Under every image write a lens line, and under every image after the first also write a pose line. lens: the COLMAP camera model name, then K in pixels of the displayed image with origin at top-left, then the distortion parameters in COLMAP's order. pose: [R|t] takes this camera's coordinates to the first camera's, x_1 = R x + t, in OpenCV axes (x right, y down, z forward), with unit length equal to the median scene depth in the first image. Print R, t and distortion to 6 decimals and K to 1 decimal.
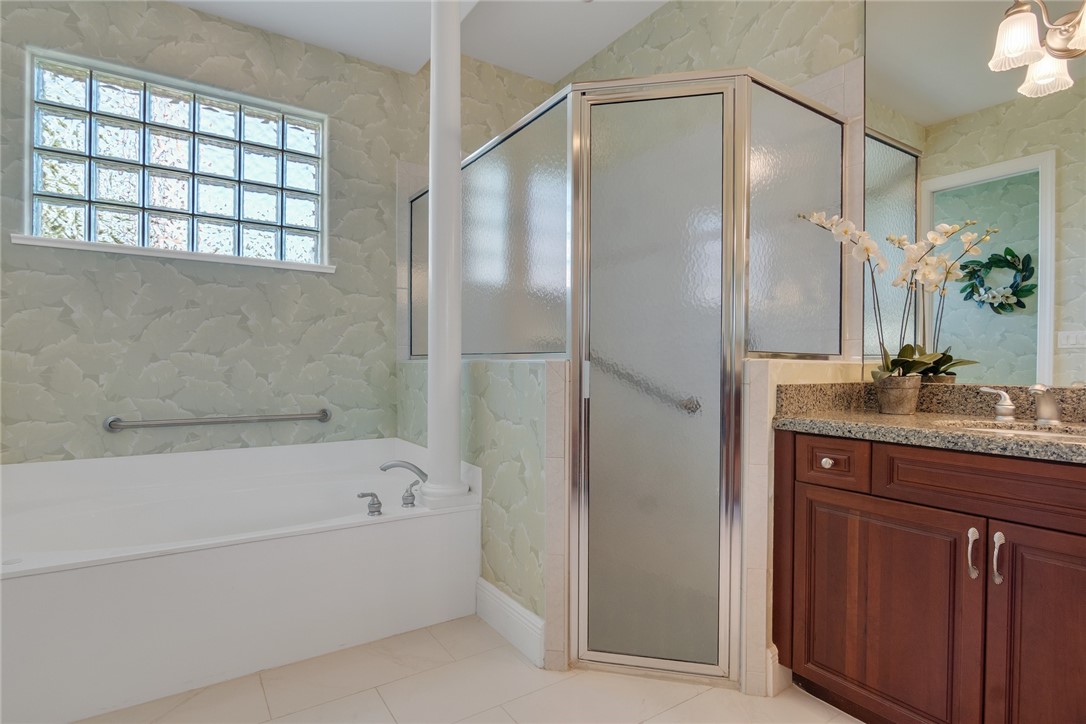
lens RADIAL K [[535.7, 0, 550.4], [0, 535.7, 369.4], [0, 0, 1]] dist [-0.014254, -0.001551]
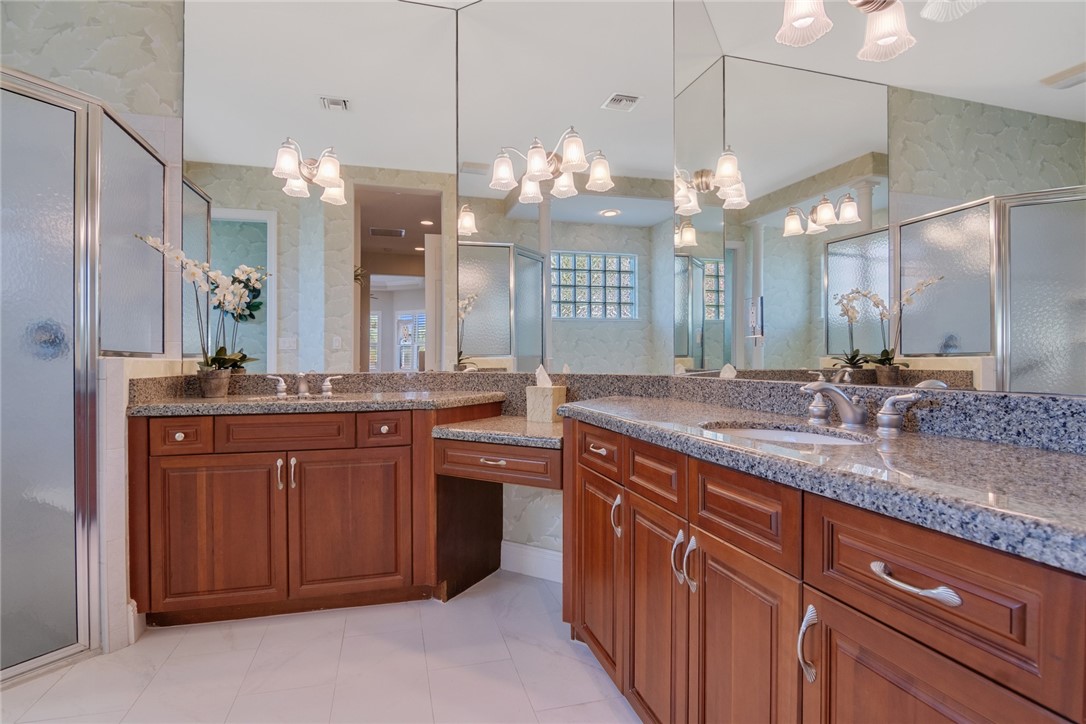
lens RADIAL K [[535.7, 0, 543.8], [0, 535.7, 358.7], [0, 0, 1]] dist [-0.014254, -0.001551]
pose [[0.287742, -0.001762, 0.957706, -0.440210], [0.015698, 0.999873, -0.002877, 0.001479], [-0.957579, 0.015862, 0.287733, -0.218422]]
